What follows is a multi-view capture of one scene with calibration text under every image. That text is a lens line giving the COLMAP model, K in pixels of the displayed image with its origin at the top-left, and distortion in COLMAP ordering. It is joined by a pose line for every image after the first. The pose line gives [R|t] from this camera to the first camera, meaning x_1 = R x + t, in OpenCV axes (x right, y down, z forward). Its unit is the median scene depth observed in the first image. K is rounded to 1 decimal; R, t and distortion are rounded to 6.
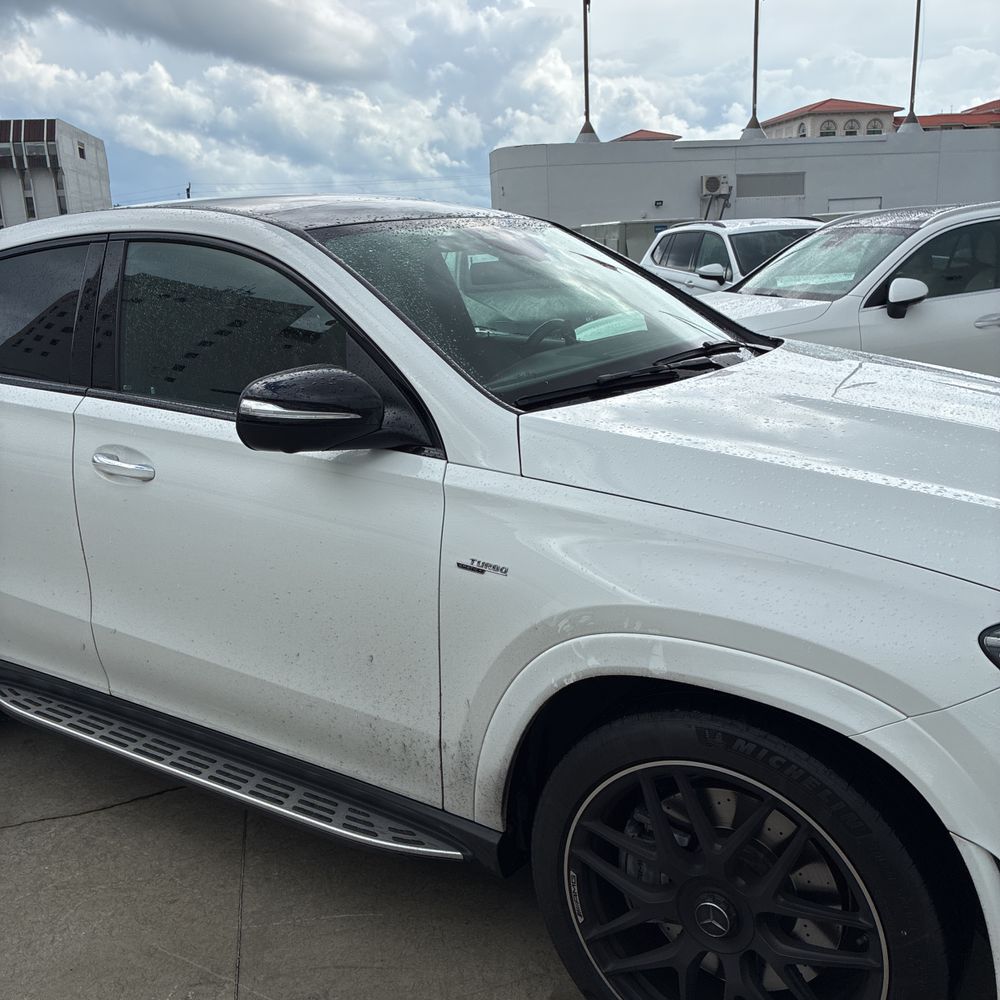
lens RADIAL K [[1036.8, 0, 493.9], [0, 1036.8, 497.9], [0, 0, 1]] dist [0.044359, -0.036842]
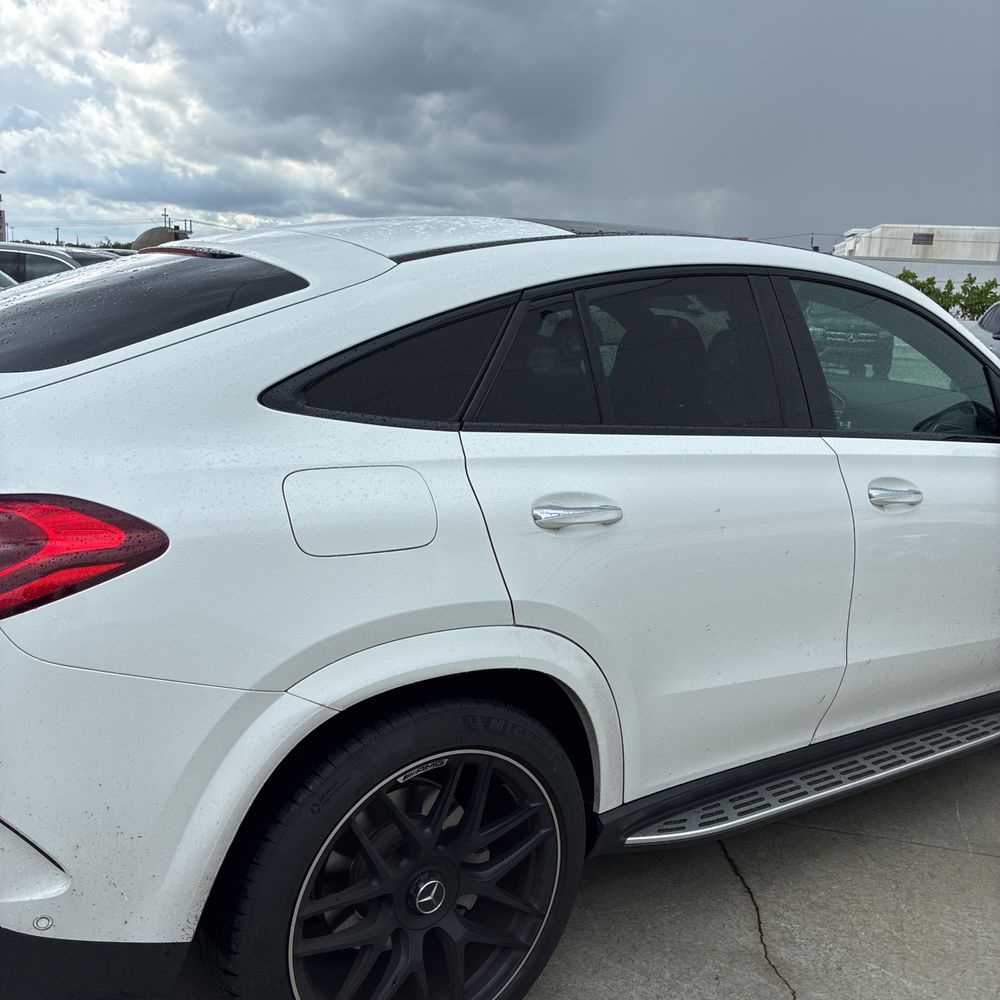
lens RADIAL K [[1021.8, 0, 485.7], [0, 1021.8, 474.3], [0, 0, 1]] dist [0.044259, -0.056344]
pose [[0.389718, -0.111985, 0.914100, -0.137676], [0.156908, 0.986140, 0.053915, -0.016168], [-0.907469, 0.122418, 0.401888, 0.088866]]
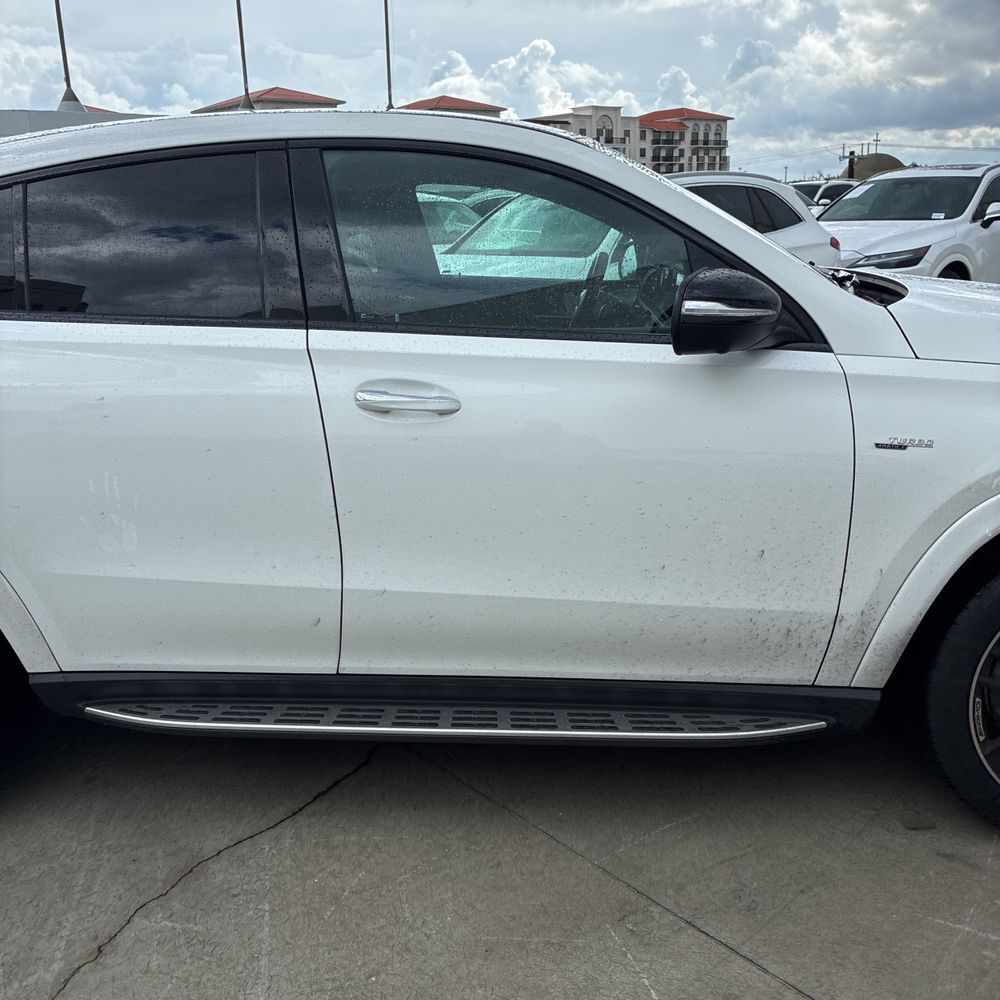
lens RADIAL K [[1036.8, 0, 493.9], [0, 1036.8, 497.9], [0, 0, 1]] dist [0.044359, -0.036842]
pose [[0.873359, -0.117319, 0.472737, -0.067491], [0.111921, 0.992926, 0.039645, 0.002356], [-0.474044, 0.018285, 0.880311, 0.017128]]
